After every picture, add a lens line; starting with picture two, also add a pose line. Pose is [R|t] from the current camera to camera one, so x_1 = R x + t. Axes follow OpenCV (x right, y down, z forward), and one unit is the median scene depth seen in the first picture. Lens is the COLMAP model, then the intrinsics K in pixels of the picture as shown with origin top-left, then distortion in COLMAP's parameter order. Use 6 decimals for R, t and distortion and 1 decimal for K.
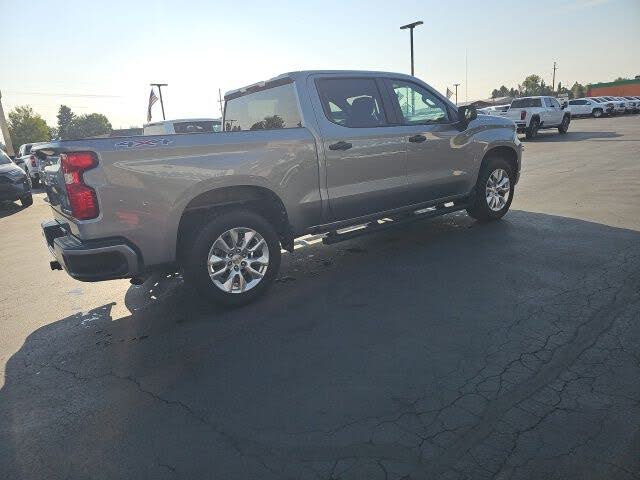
lens RADIAL K [[416.4, 0, 319.6], [0, 416.4, 249.4], [0, 0, 1]] dist [0.057622, -0.046241]
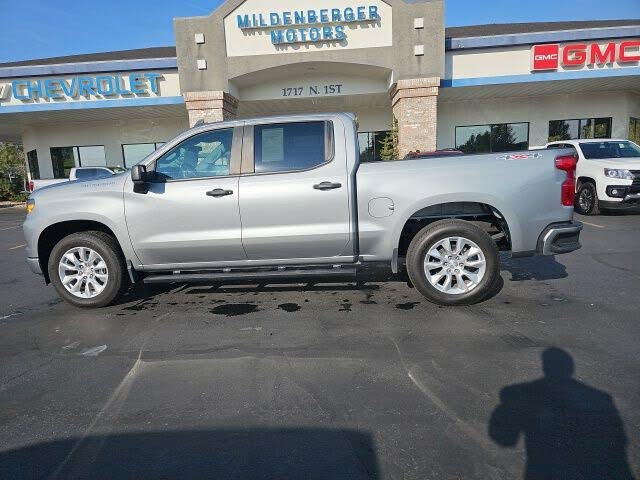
lens RADIAL K [[416.4, 0, 309.7], [0, 416.4, 233.1], [0, 0, 1]] dist [0.057622, -0.046241]
pose [[-0.704331, 0.015491, 0.709703, -0.950274], [0.296373, 0.914877, 0.274160, -0.510956], [-0.645043, 0.403436, -0.648967, 2.129760]]
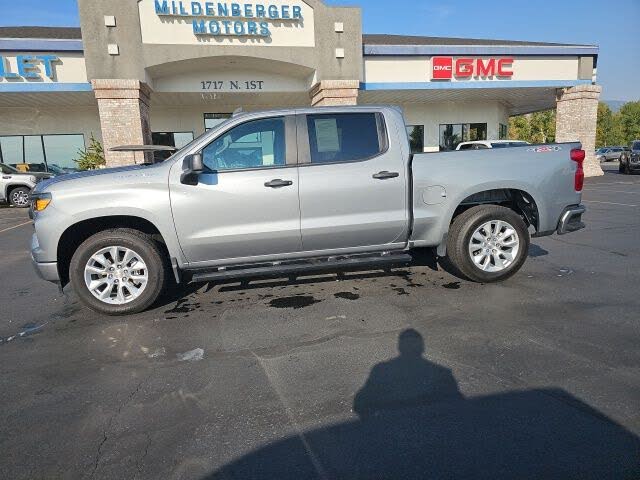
lens RADIAL K [[416.4, 0, 309.3], [0, 416.4, 229.9], [0, 0, 1]] dist [0.057622, -0.046241]
pose [[-0.865008, 0.047605, 0.499495, -0.615201], [0.248053, 0.905904, 0.343231, -0.611141], [-0.436155, 0.420799, -0.795423, 2.380818]]
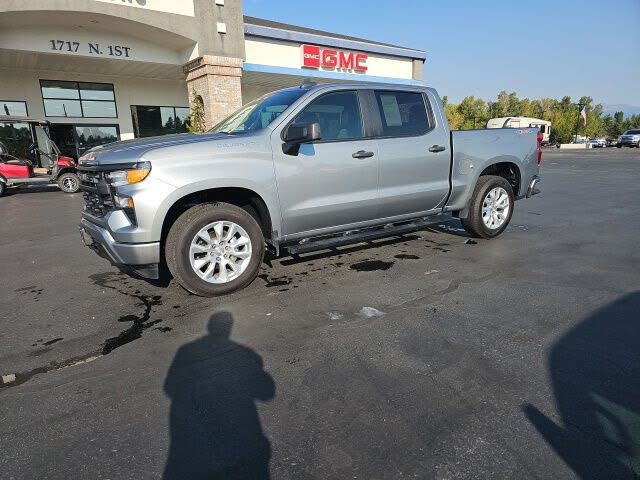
lens RADIAL K [[416.4, 0, 315.4], [0, 416.4, 241.7], [0, 0, 1]] dist [0.057622, -0.046241]
pose [[-0.990045, 0.085070, 0.112133, -0.023034], [0.128593, 0.870602, 0.474885, -0.716757], [-0.057225, 0.484577, -0.872875, 2.615175]]
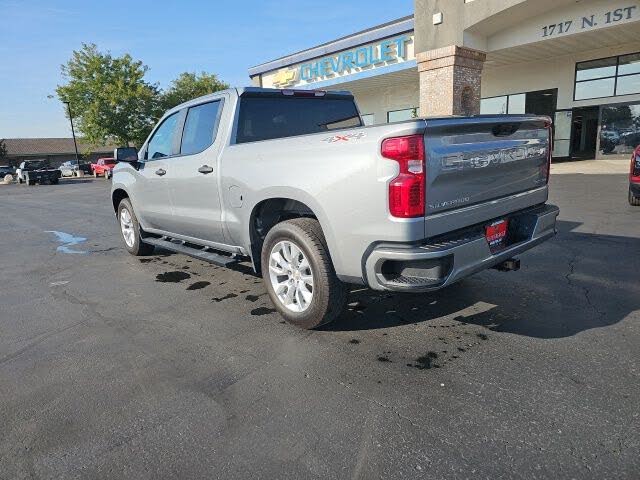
lens RADIAL K [[416.4, 0, 311.8], [0, 416.4, 241.3], [0, 0, 1]] dist [0.057622, -0.046241]
pose [[-0.050924, -0.122613, 0.991147, -1.267028], [0.335260, 0.932746, 0.132614, -0.215301], [-0.940748, 0.339045, -0.006392, 1.223149]]
